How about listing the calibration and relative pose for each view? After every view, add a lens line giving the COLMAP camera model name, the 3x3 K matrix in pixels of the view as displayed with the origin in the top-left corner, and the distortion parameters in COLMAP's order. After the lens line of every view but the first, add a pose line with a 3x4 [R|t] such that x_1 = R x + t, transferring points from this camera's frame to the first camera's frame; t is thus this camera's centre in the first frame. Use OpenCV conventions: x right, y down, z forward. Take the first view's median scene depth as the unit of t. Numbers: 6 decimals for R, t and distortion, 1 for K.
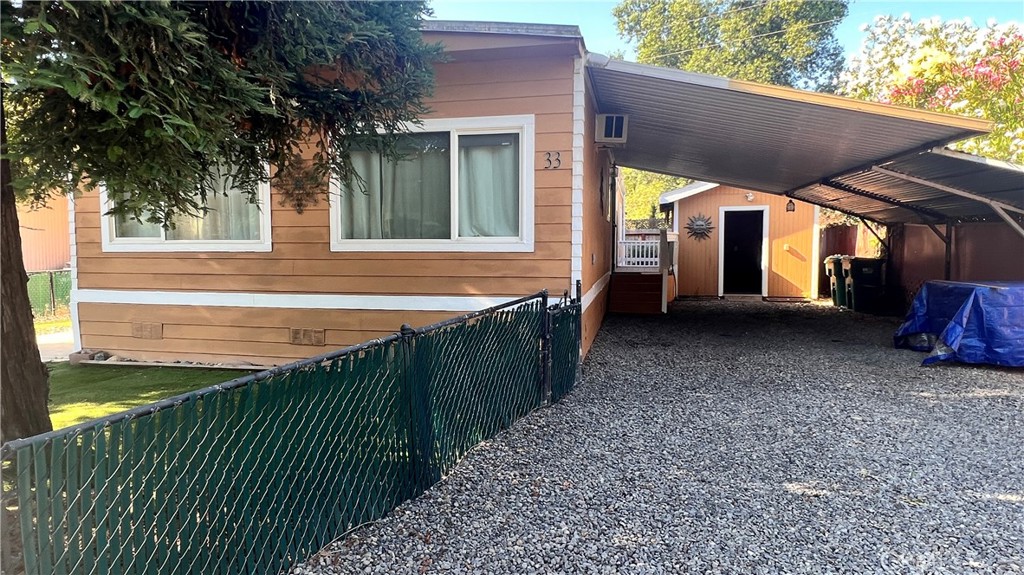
lens RADIAL K [[619.3, 0, 508.5], [0, 619.3, 290.8], [0, 0, 1]] dist [-0.000870, -0.000903]
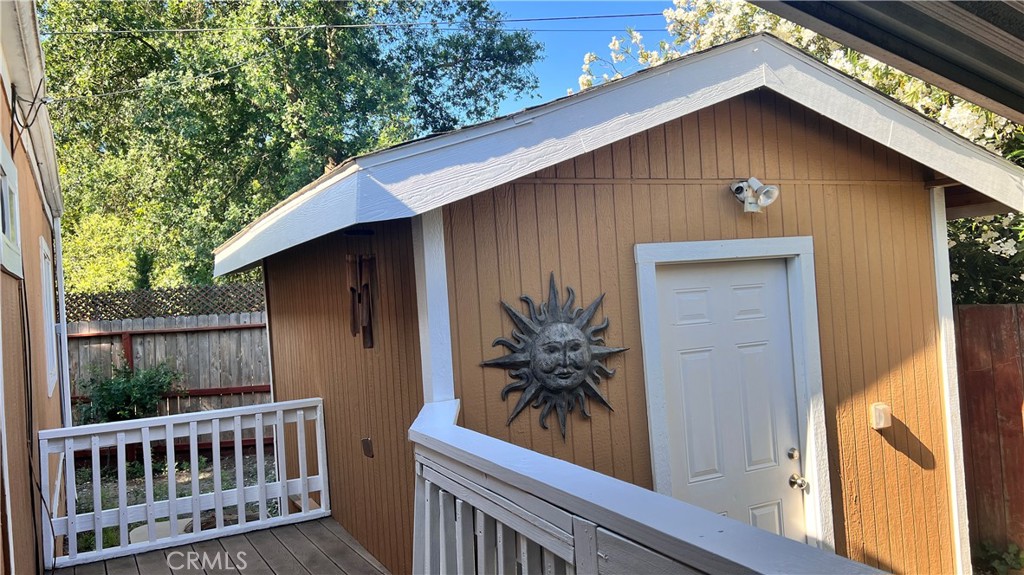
lens RADIAL K [[776.9, 0, 517.7], [0, 776.9, 288.1], [0, 0, 1]] dist [0.077455, -0.111562]
pose [[0.754207, -0.034065, 0.655752, 0.291153], [0.097729, 0.993354, -0.060799, -0.210820], [-0.649323, 0.109941, 0.752524, 1.602039]]
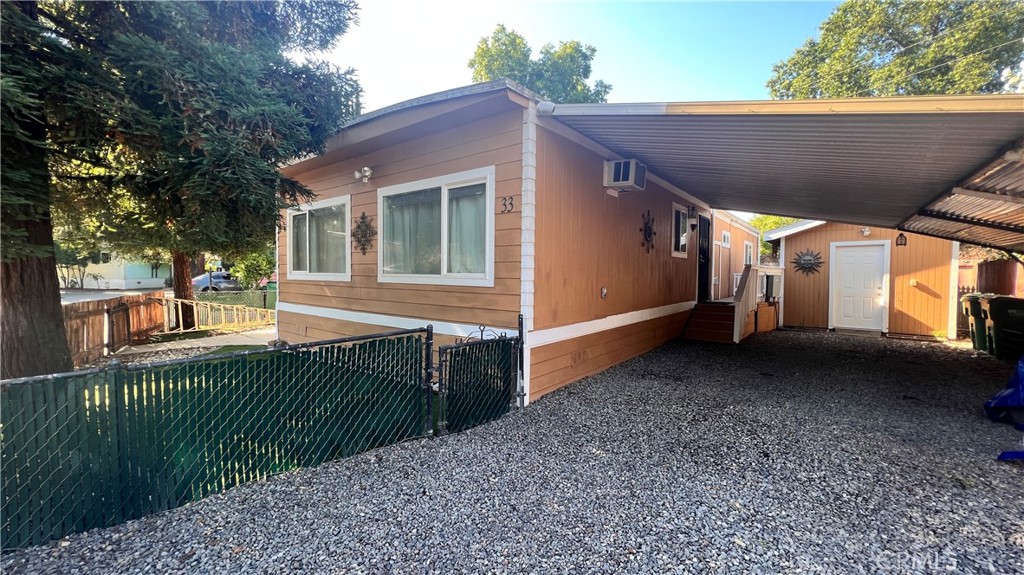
lens RADIAL K [[414.5, 0, 509.9], [0, 414.5, 284.6], [0, 0, 1]] dist [0.000732, 0.000536]
pose [[0.897015, 0.021640, -0.441470, 0.319219], [-0.041817, 0.998476, -0.036023, -0.033165], [0.440018, 0.050774, 0.896553, 0.274240]]
